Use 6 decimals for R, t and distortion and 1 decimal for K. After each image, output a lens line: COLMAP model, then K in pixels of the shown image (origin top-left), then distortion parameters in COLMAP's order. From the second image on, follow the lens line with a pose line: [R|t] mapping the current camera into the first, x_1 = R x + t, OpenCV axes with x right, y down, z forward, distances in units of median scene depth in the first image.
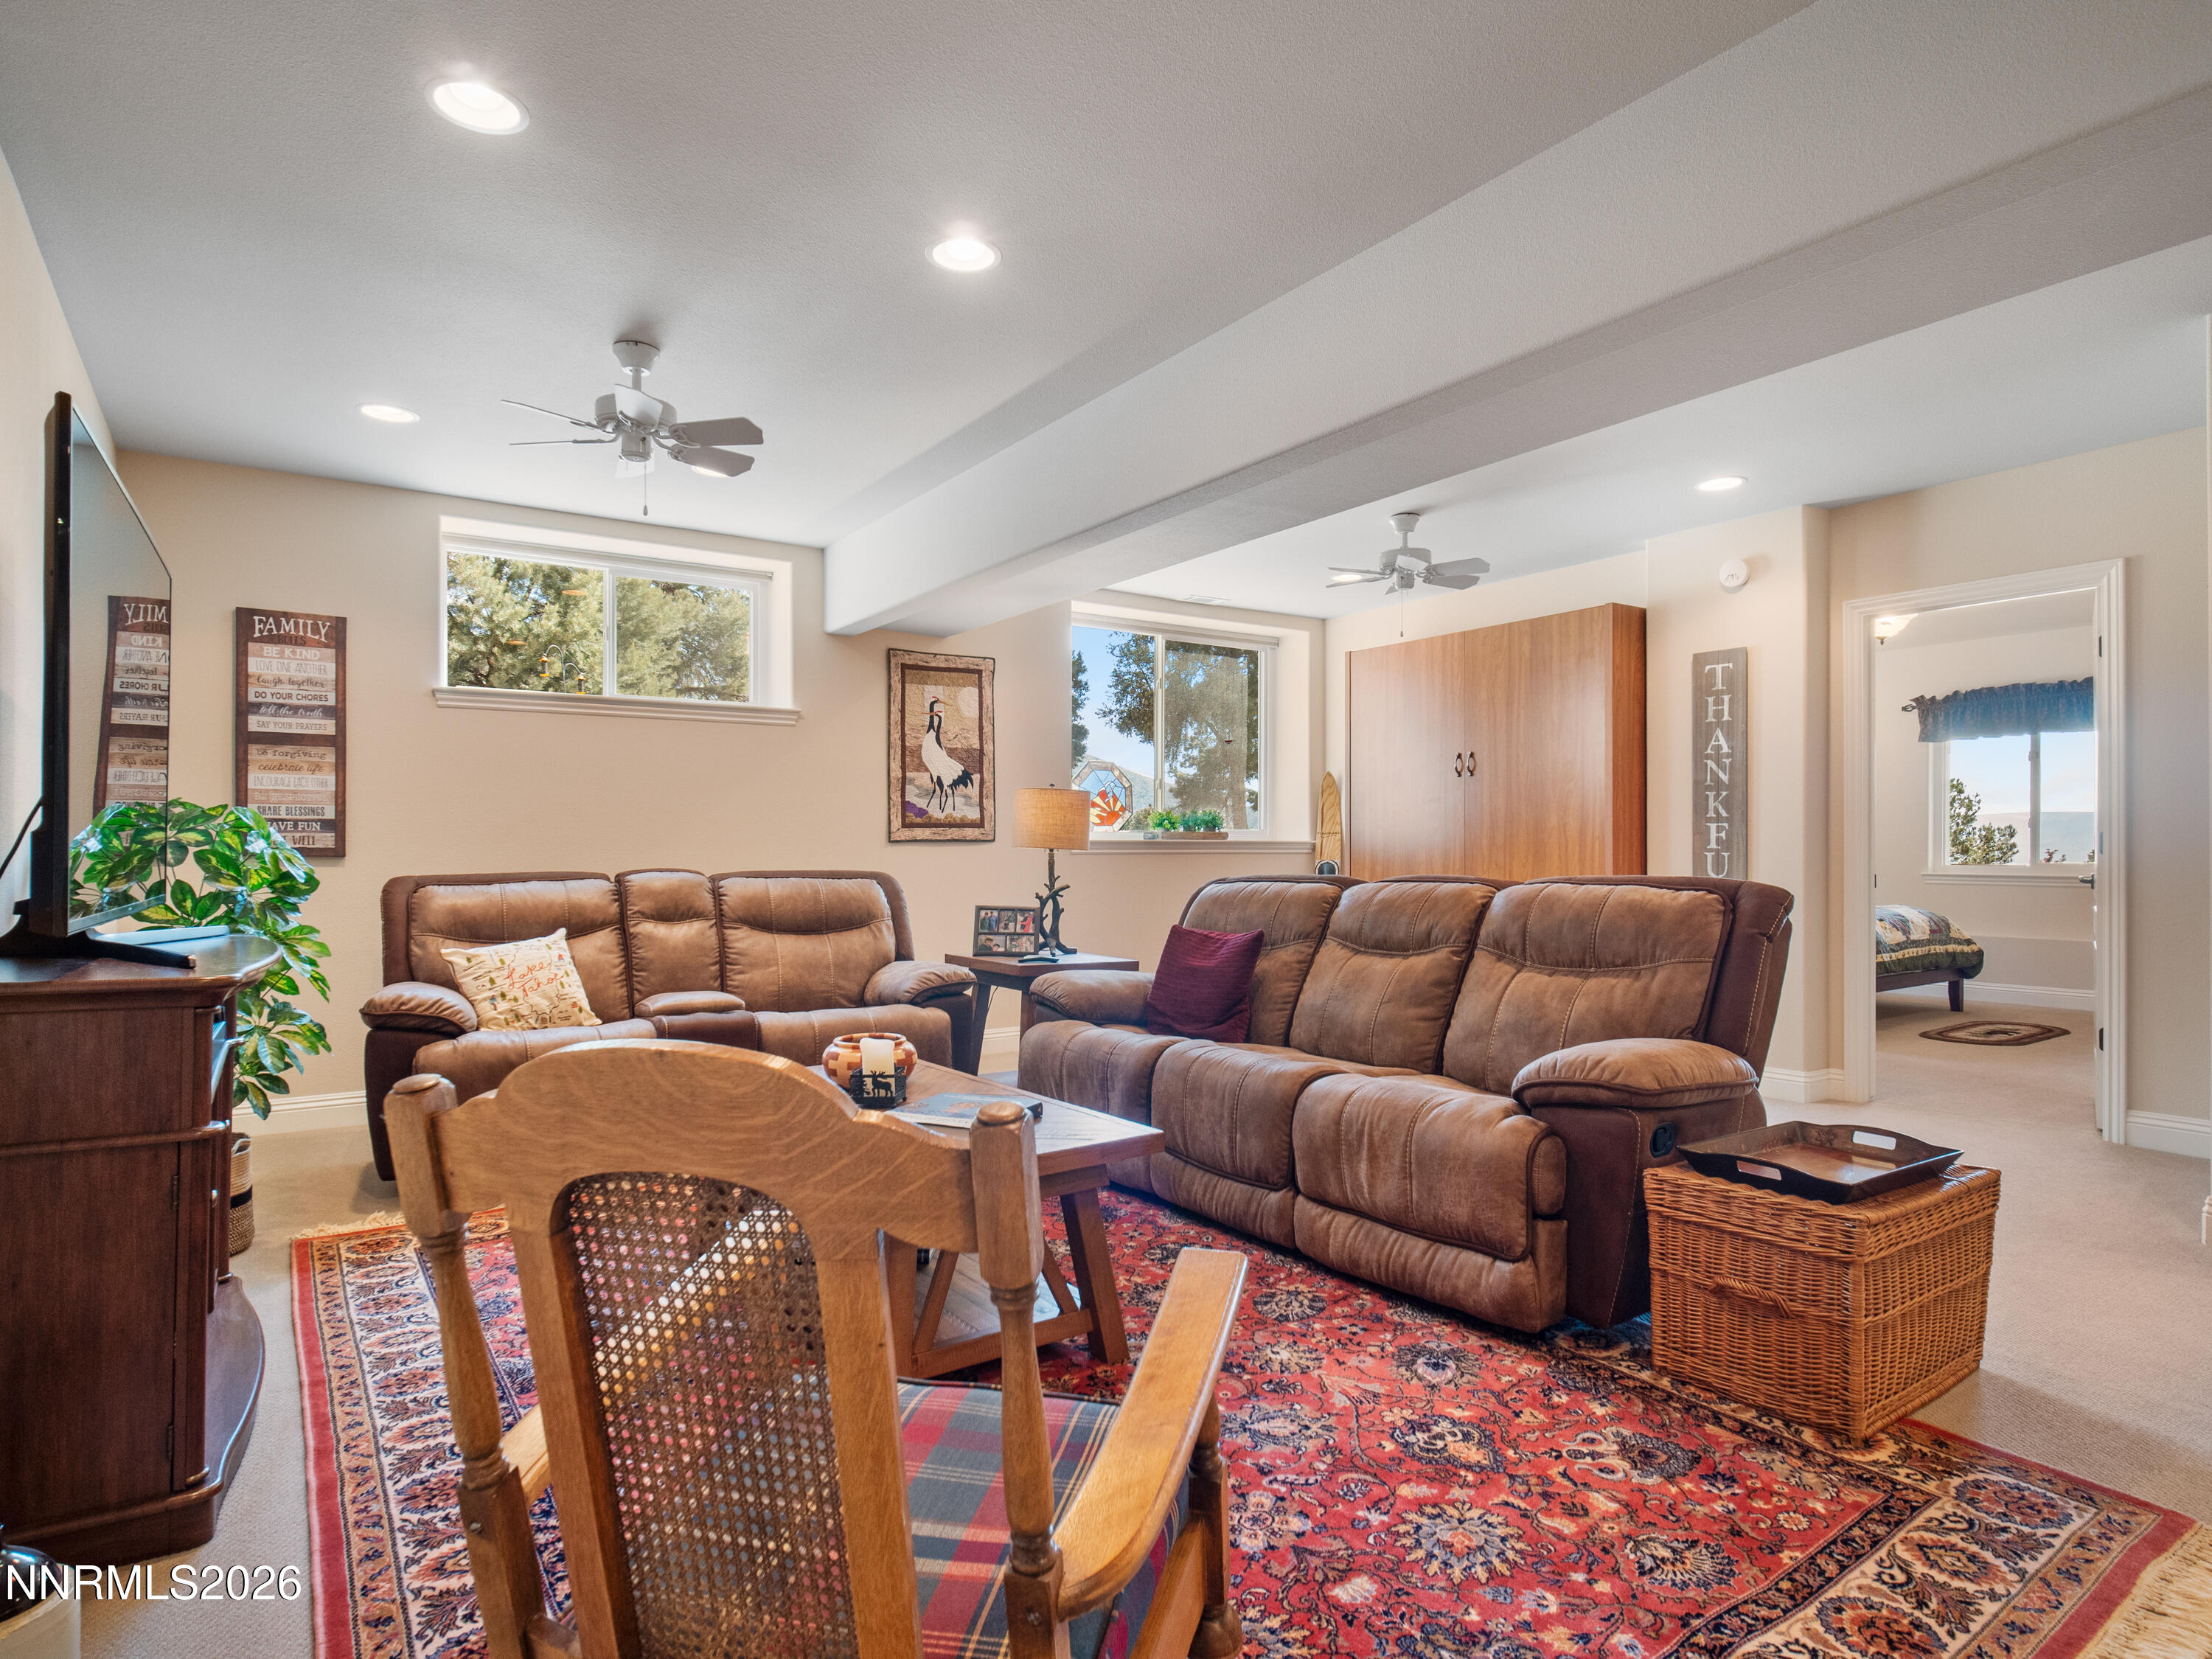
lens RADIAL K [[1212.8, 0, 1108.1], [0, 1212.8, 830.2], [0, 0, 1]] dist [-0.000590, -0.001560]
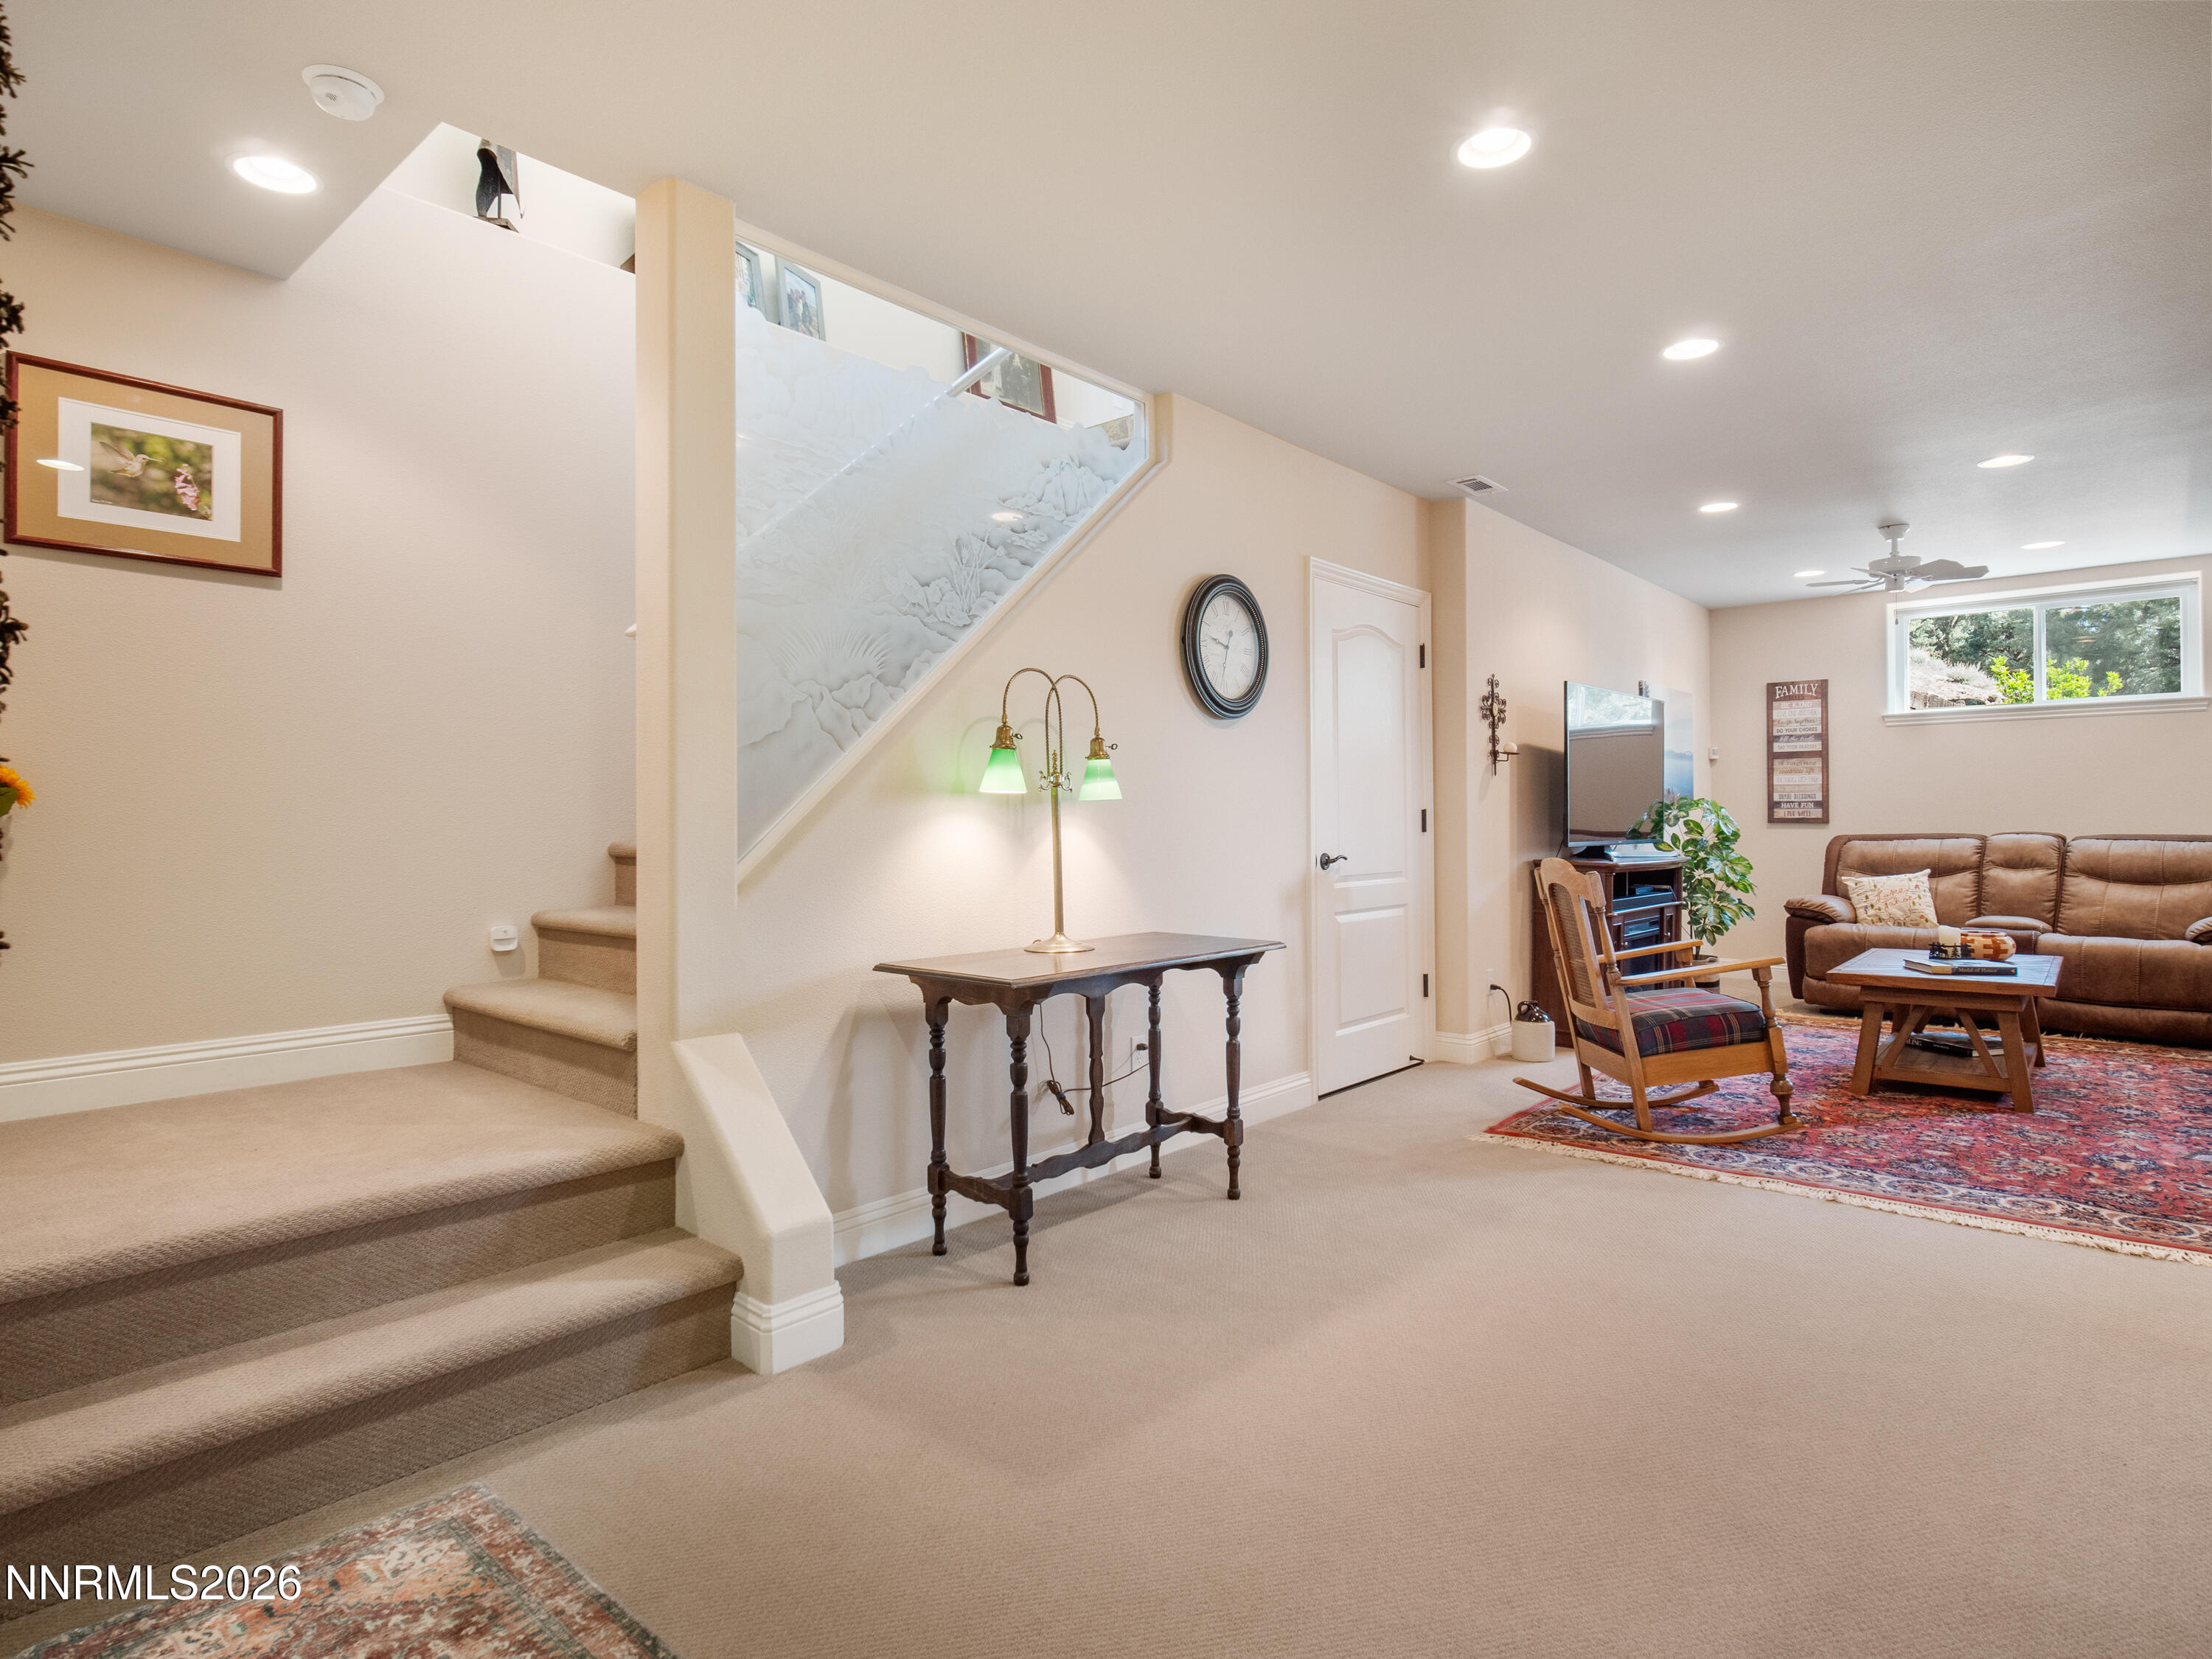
lens RADIAL K [[1212.8, 0, 1104.9], [0, 1212.8, 819.9], [0, 0, 1]] dist [-0.000590, -0.001560]
pose [[0.255976, -0.000483, -0.966683, 0.735297], [0.020147, 0.999785, 0.004835, -0.010625], [0.966473, -0.020713, 0.255931, -0.391920]]
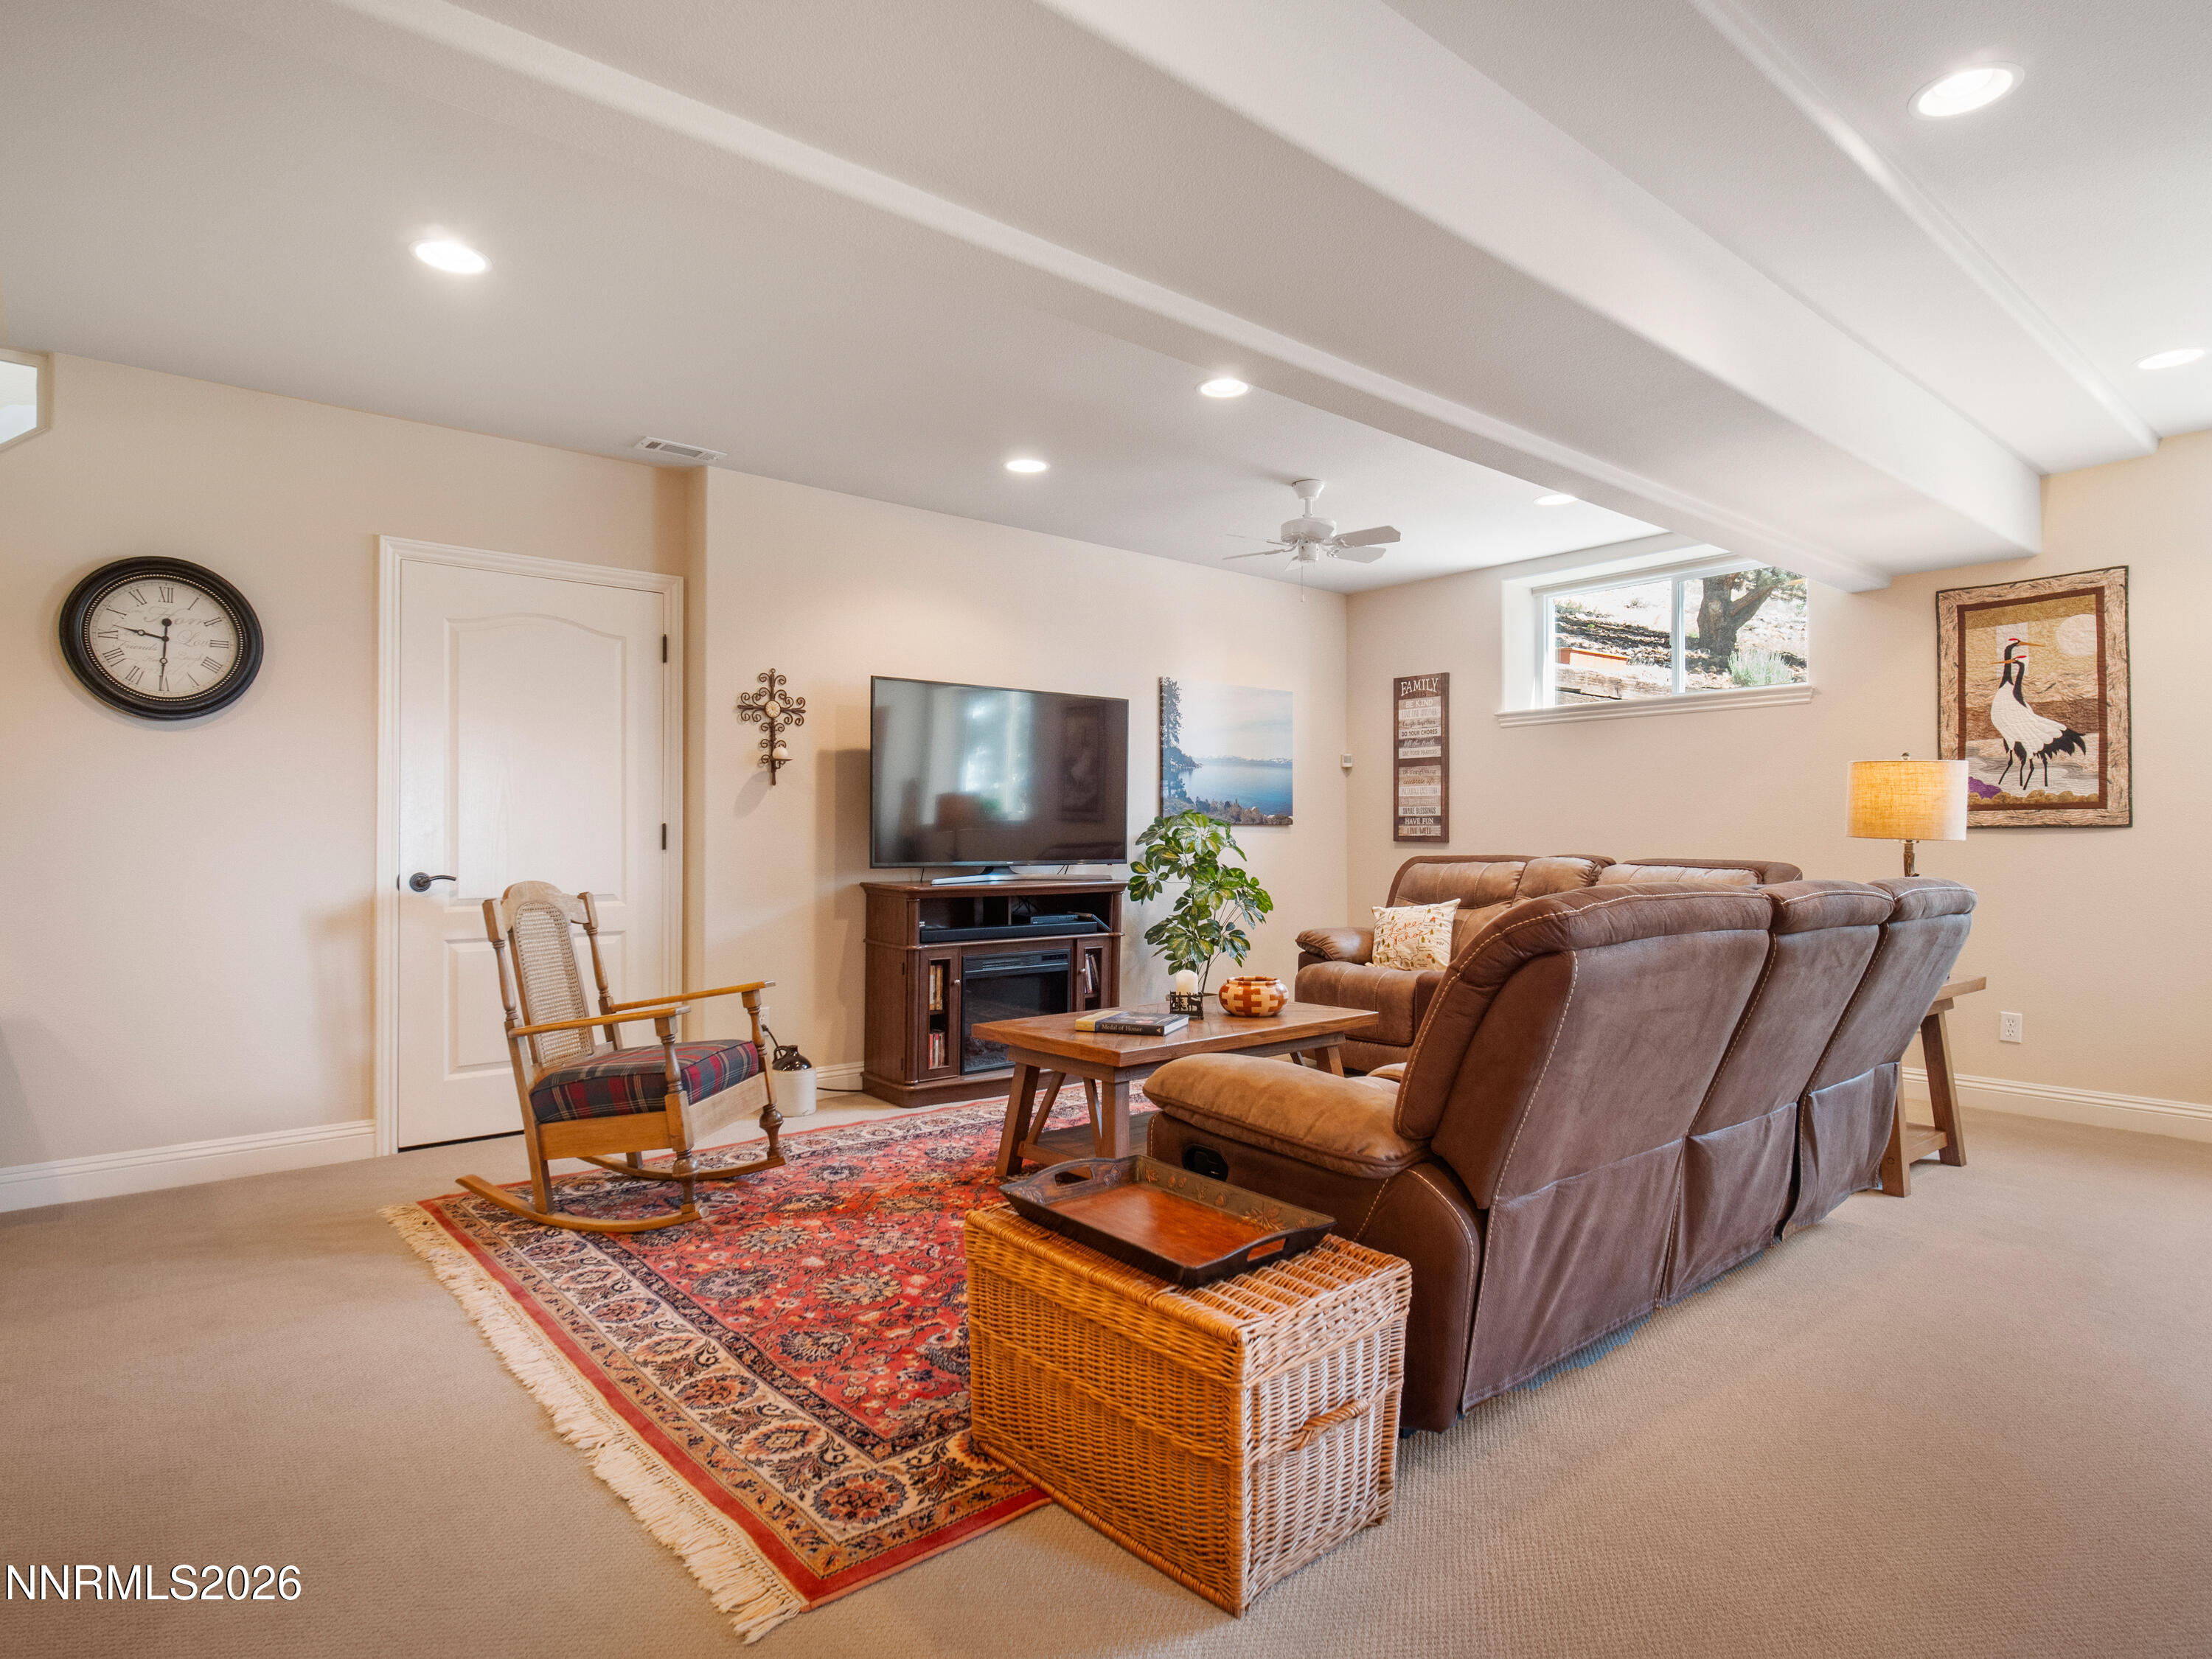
lens RADIAL K [[1212.8, 0, 1109.6], [0, 1212.8, 836.0], [0, 0, 1]] dist [-0.000590, -0.001560]
pose [[0.103324, 0.001492, -0.994647, 0.743890], [0.015867, 0.999869, 0.003148, 0.004150], [0.994521, -0.016107, 0.103287, 0.468176]]
